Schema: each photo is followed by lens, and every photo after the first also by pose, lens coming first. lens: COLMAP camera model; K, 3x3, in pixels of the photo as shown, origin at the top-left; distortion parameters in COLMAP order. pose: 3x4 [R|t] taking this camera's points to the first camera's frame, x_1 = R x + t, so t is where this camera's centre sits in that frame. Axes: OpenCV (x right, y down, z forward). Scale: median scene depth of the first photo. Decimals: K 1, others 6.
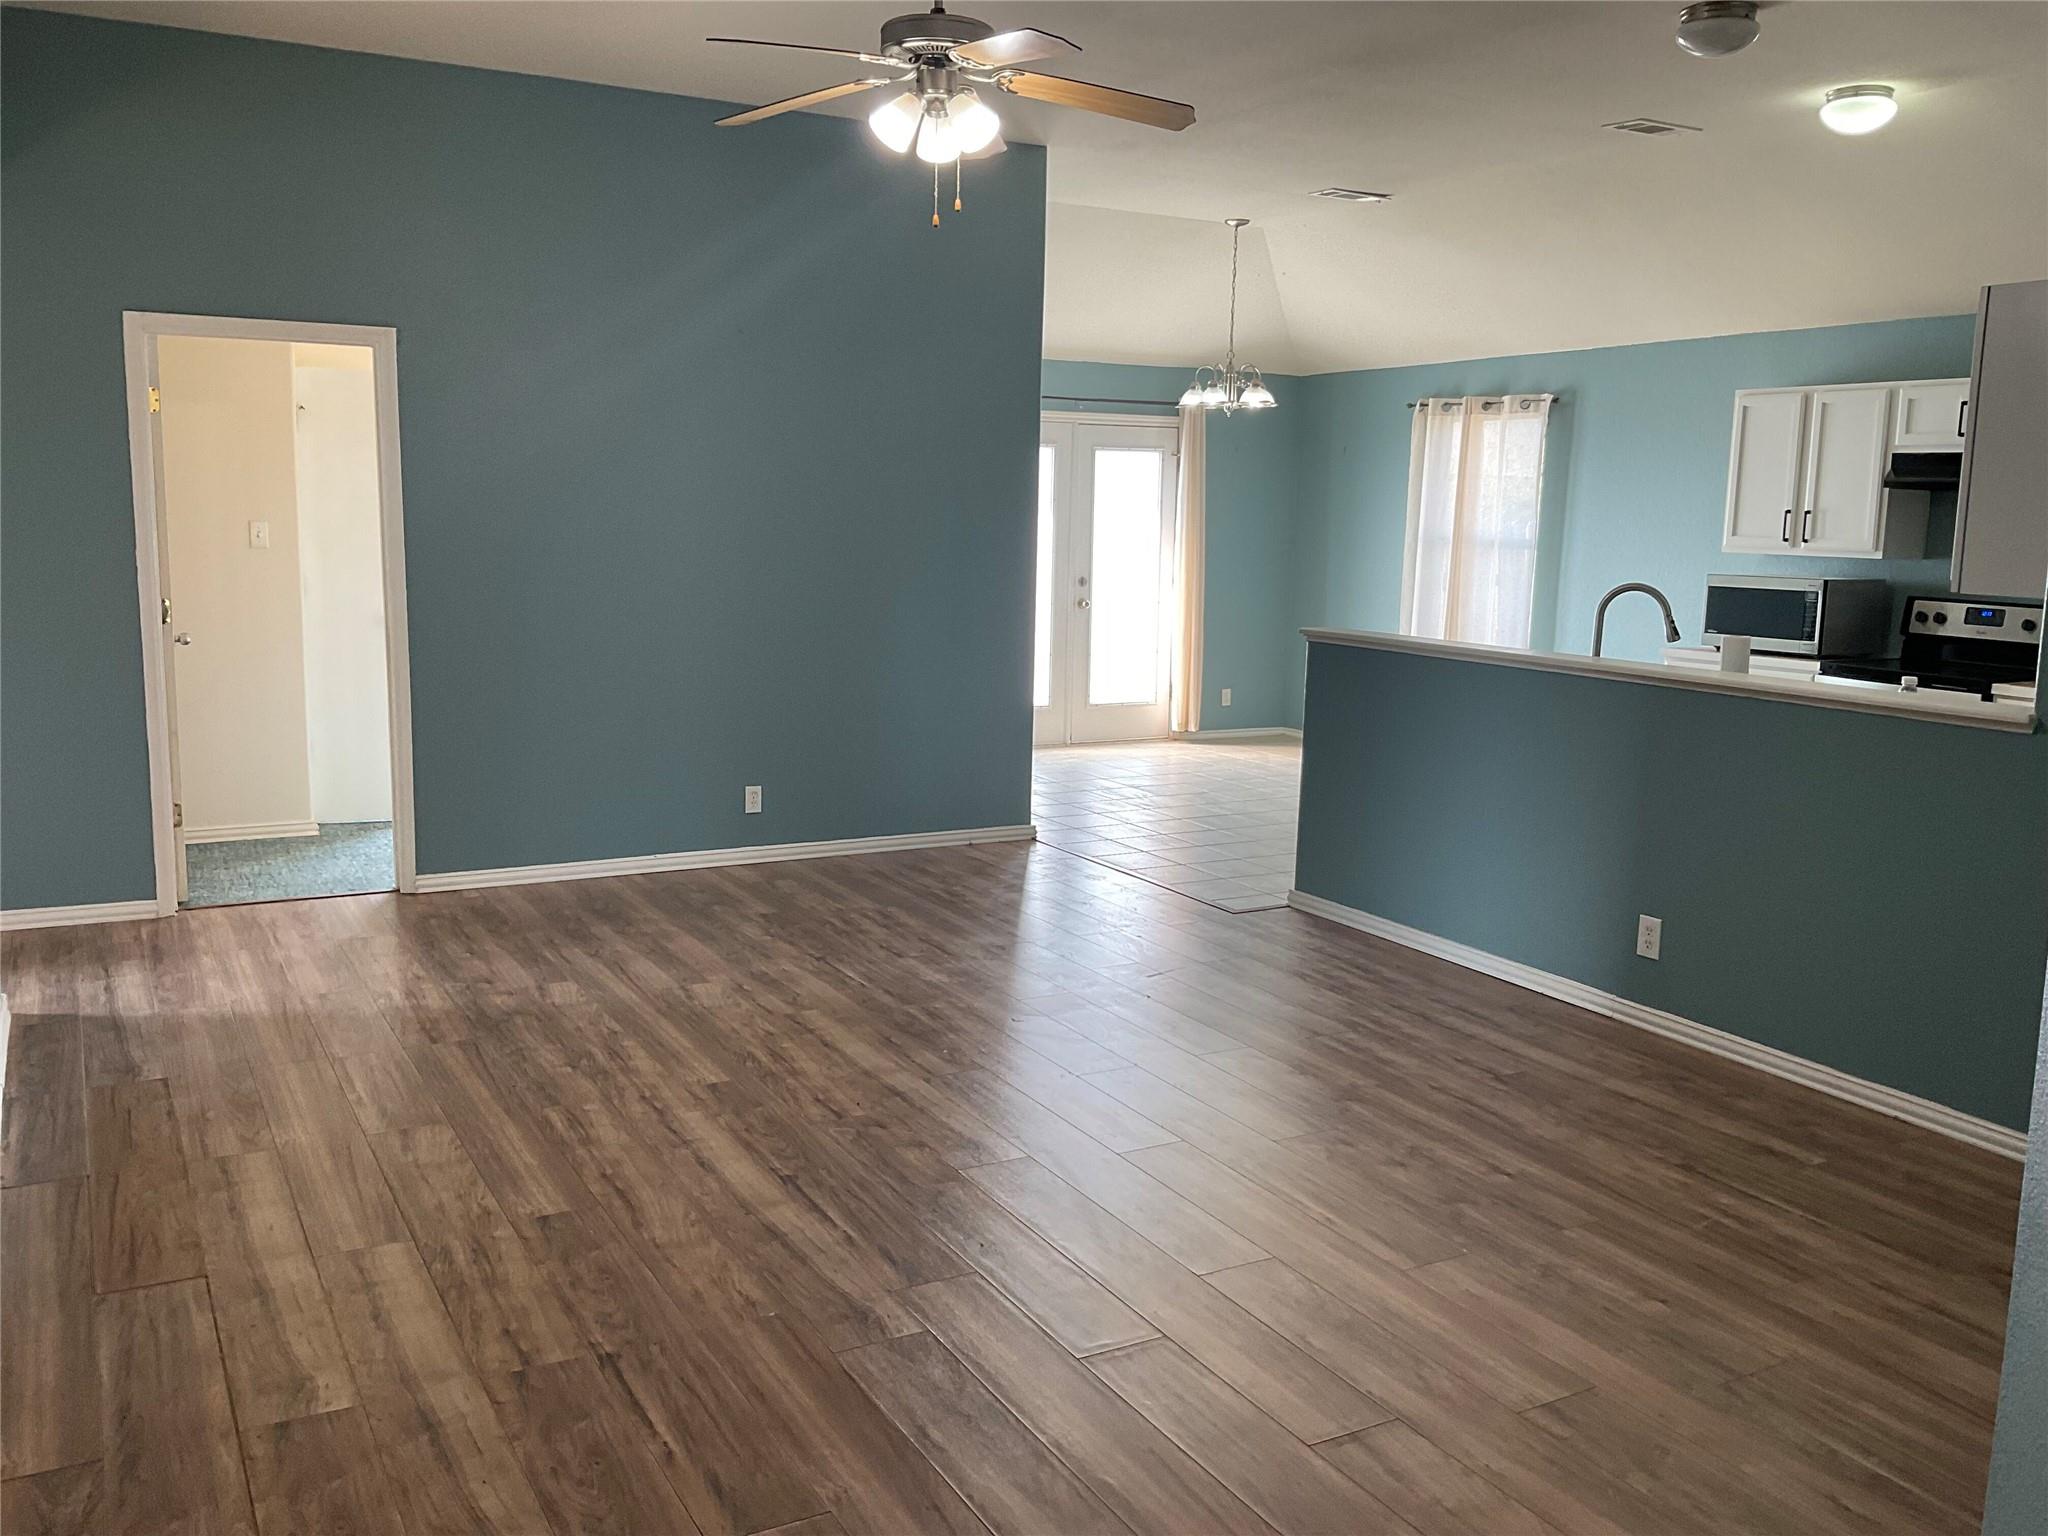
lens RADIAL K [[1677.2, 0, 1019.4], [0, 1677.2, 771.3], [0, 0, 1]] dist [0.075663, -0.142264]
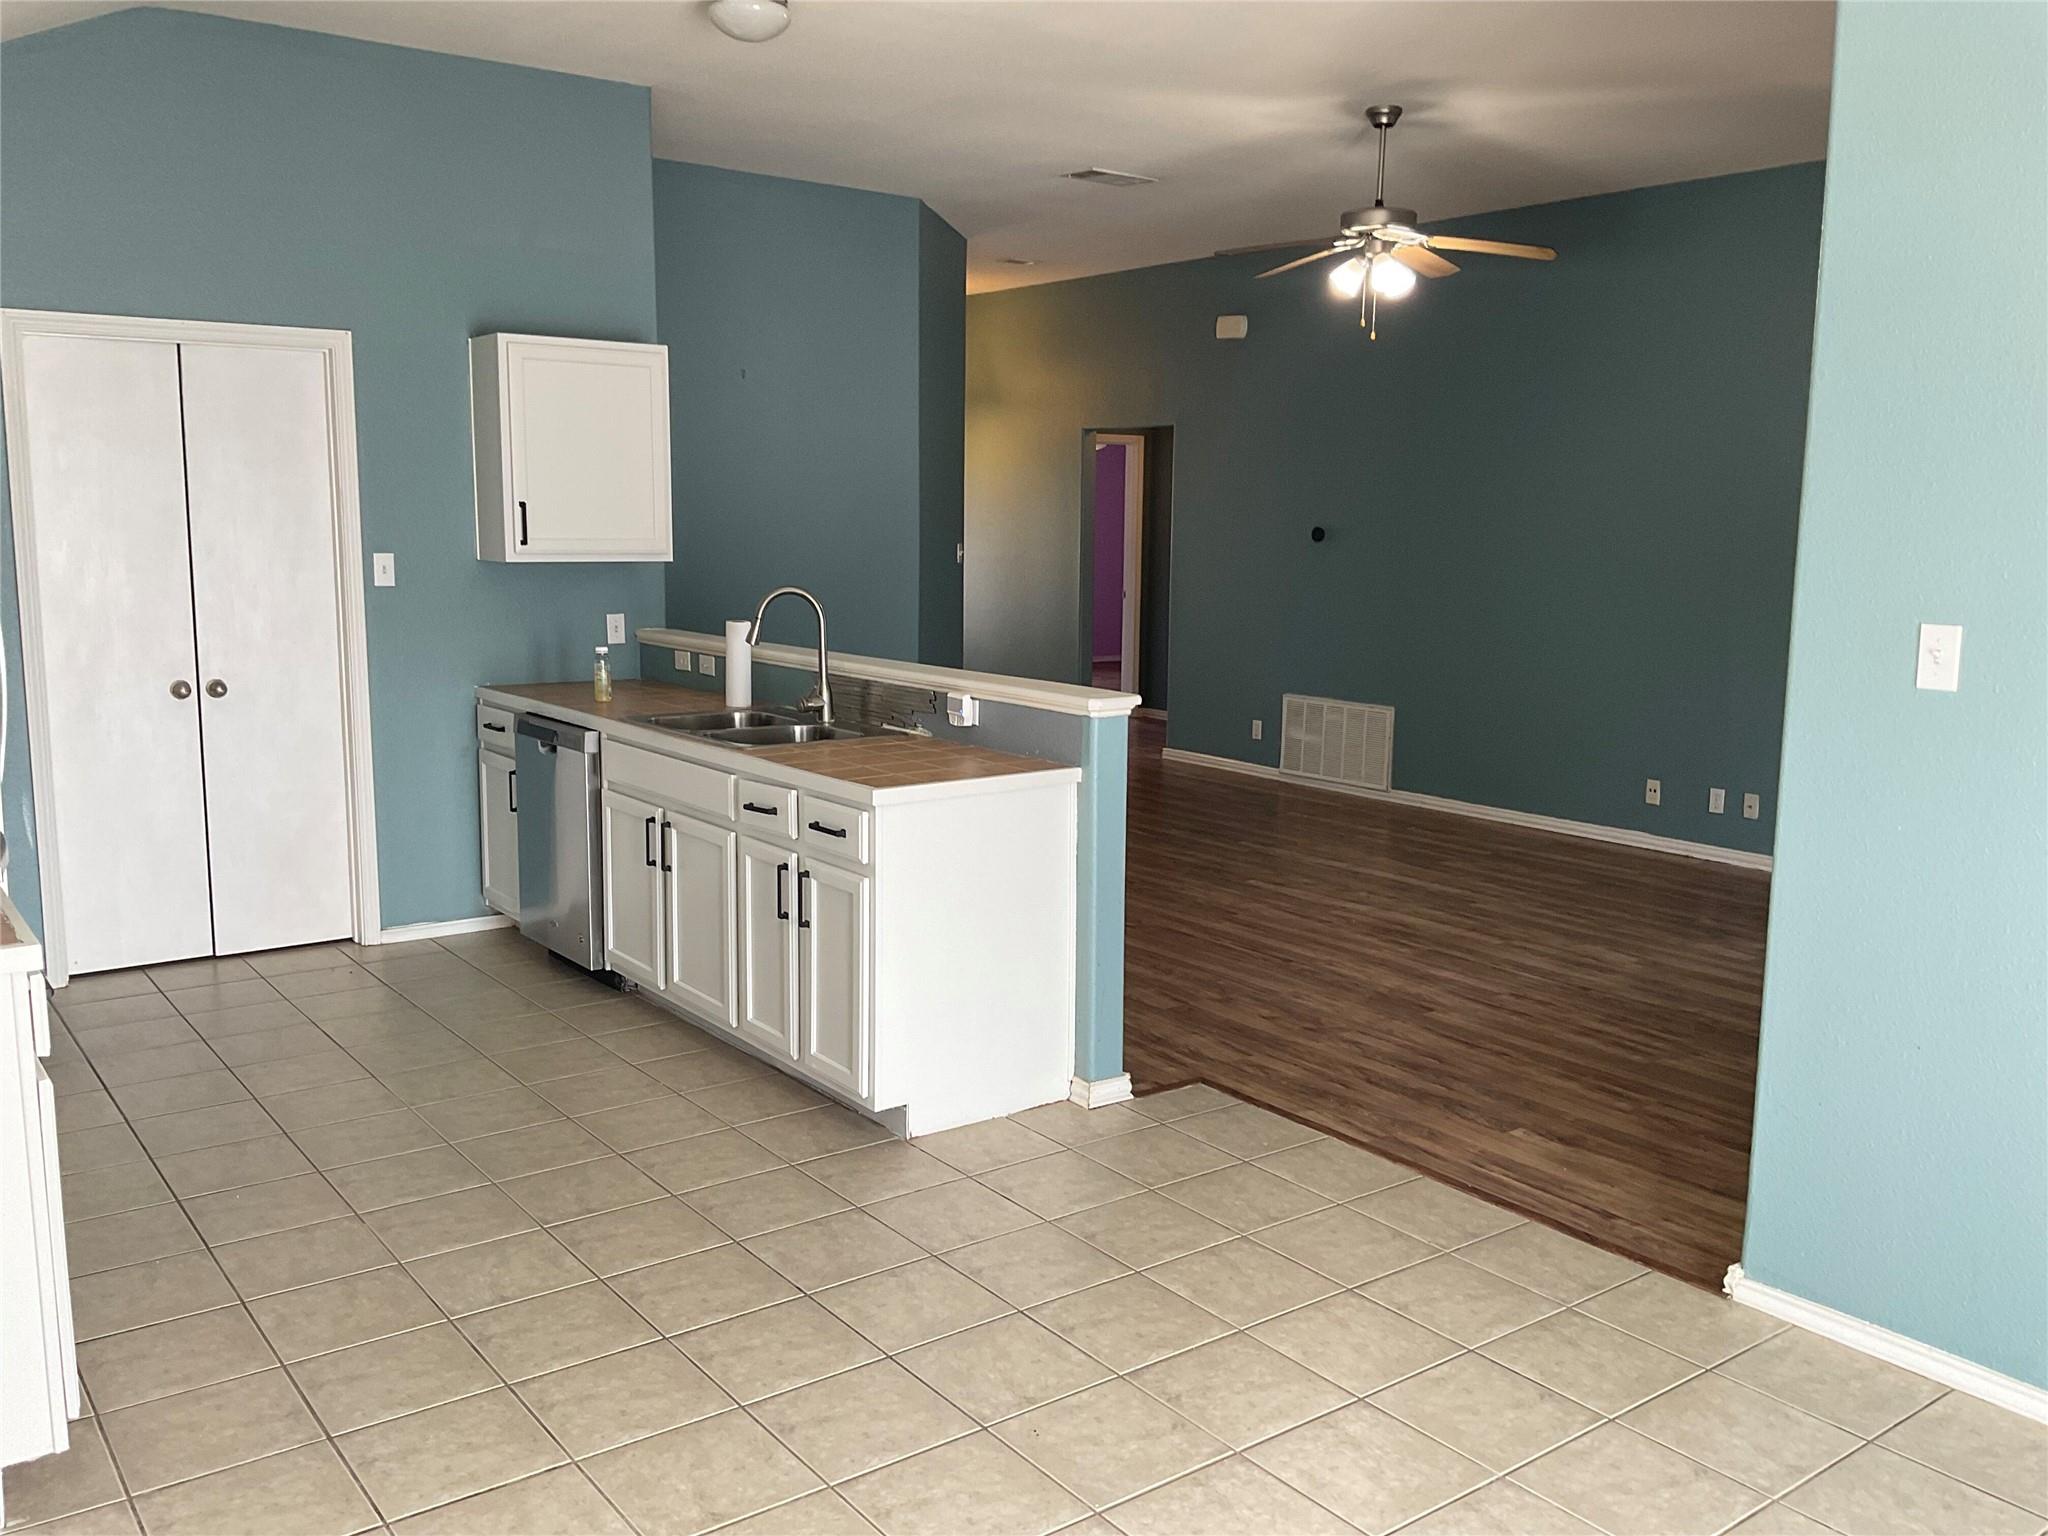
lens RADIAL K [[1677.2, 0, 1010.6], [0, 1677.2, 760.6], [0, 0, 1]] dist [0.075663, -0.142264]
pose [[-0.990806, -0.009229, -0.134973, 0.262805], [-0.049438, 0.953370, 0.297728, -0.220779], [0.125931, 0.301664, -0.945061, 1.389736]]
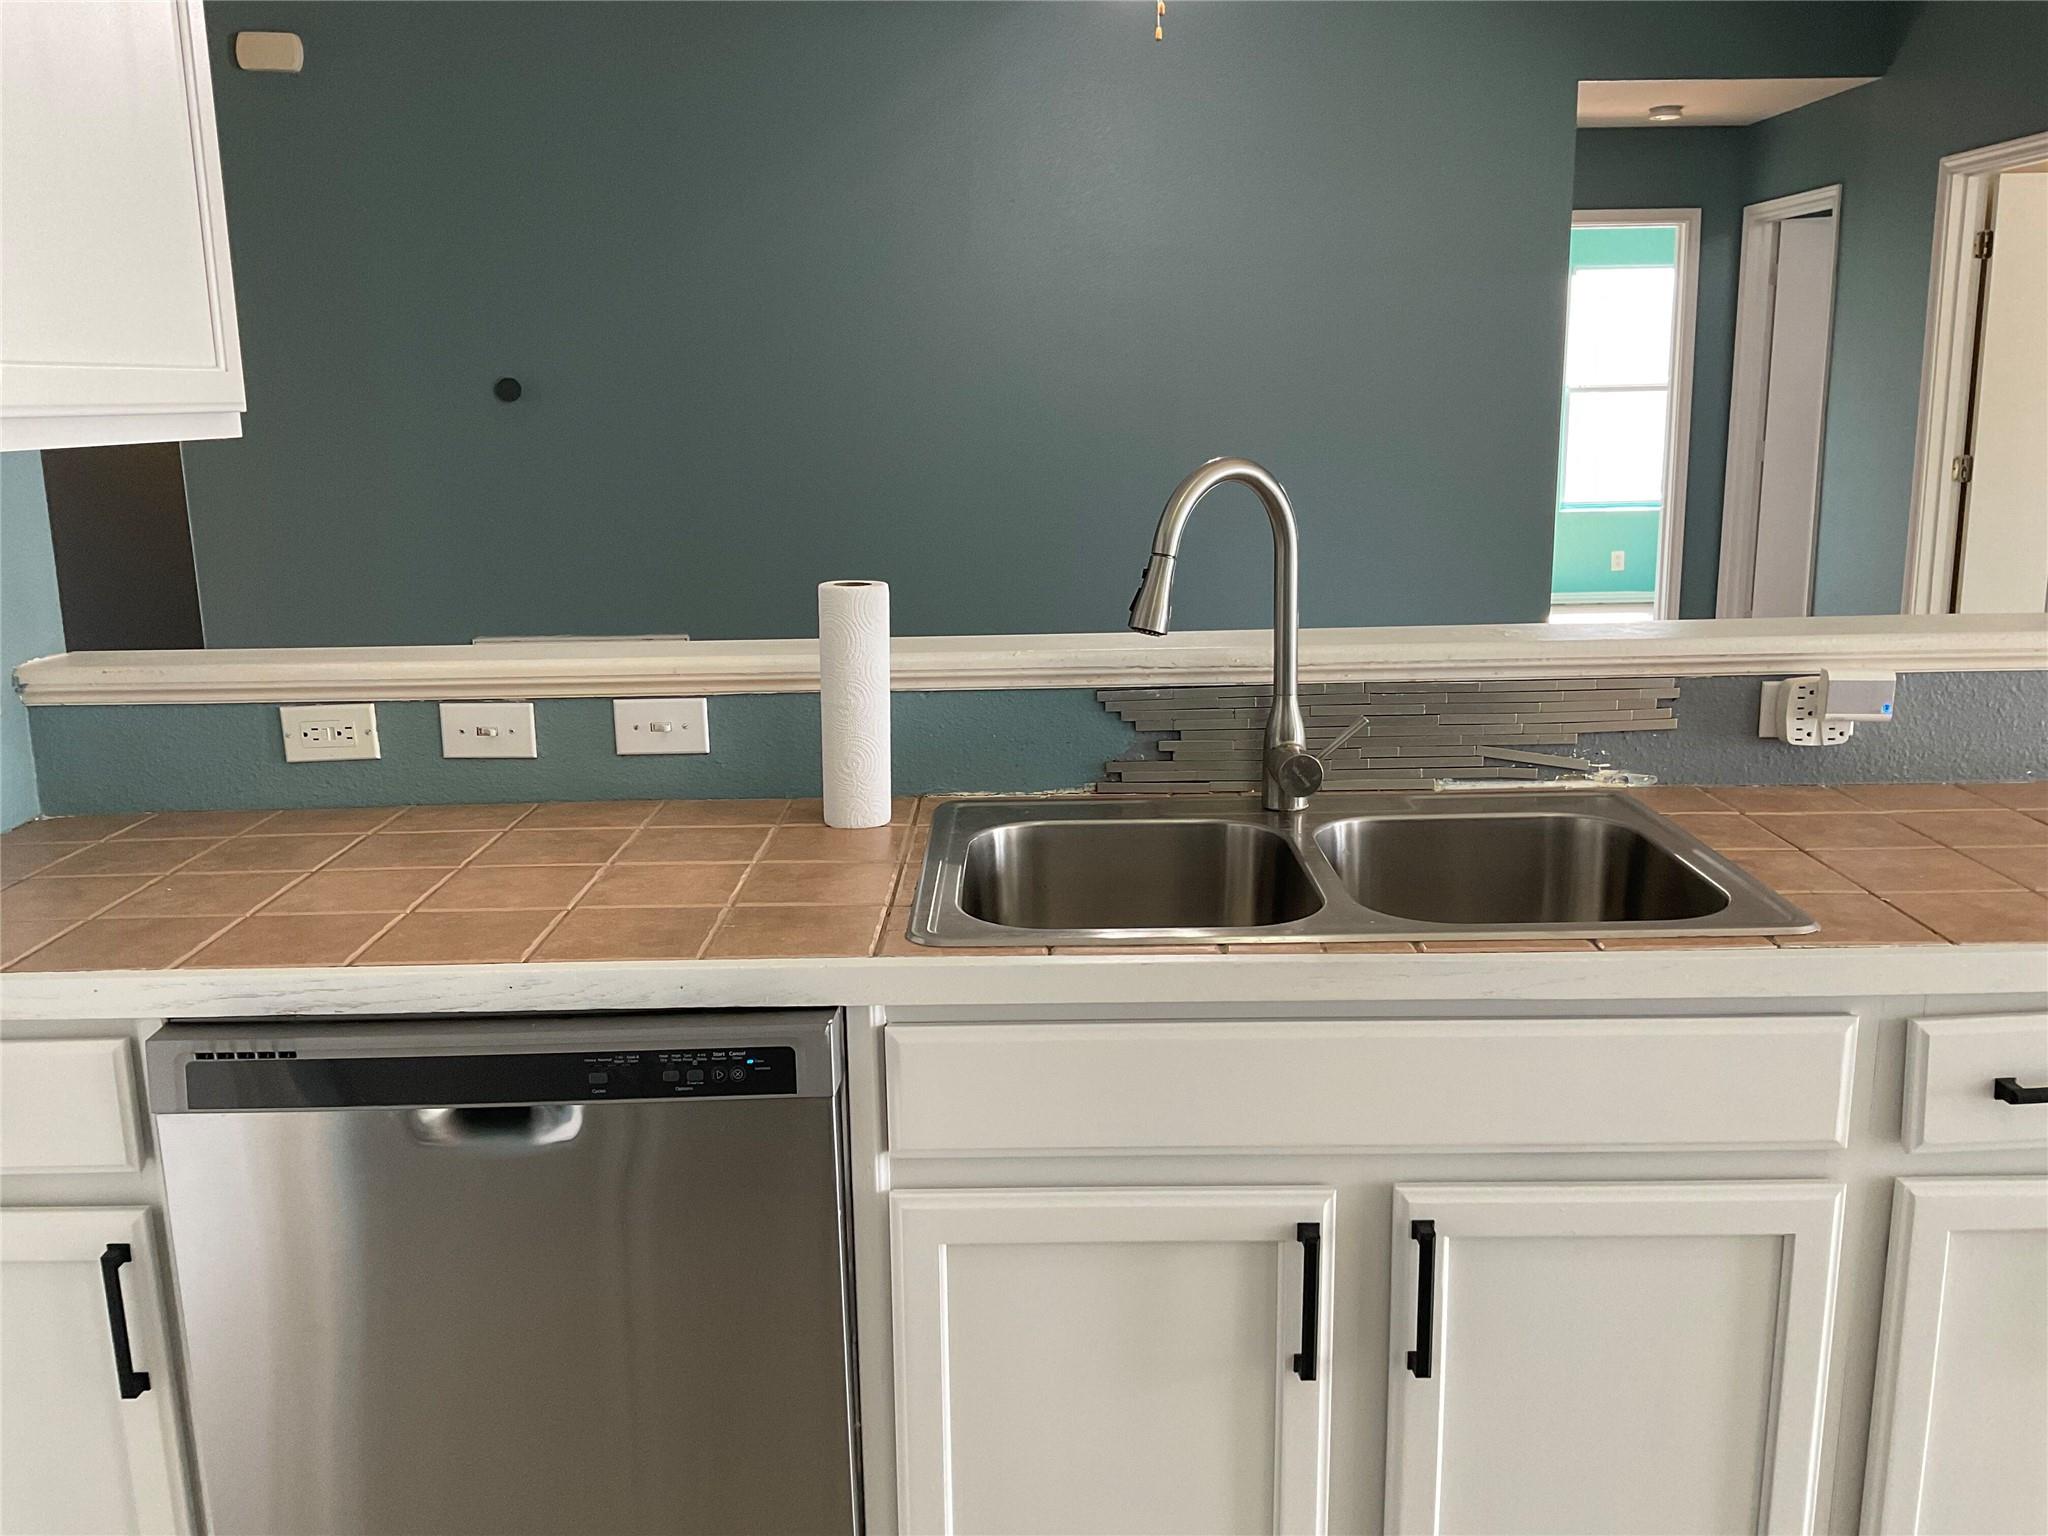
lens RADIAL K [[1677.2, 0, 1025.3], [0, 1677.2, 769.5], [0, 0, 1]] dist [0.075663, -0.142264]
pose [[-0.487511, 0.180686, -0.854216, 0.491412], [-0.128549, 0.952837, 0.274911, -0.100783], [0.863602, 0.243831, -0.441292, 0.804684]]
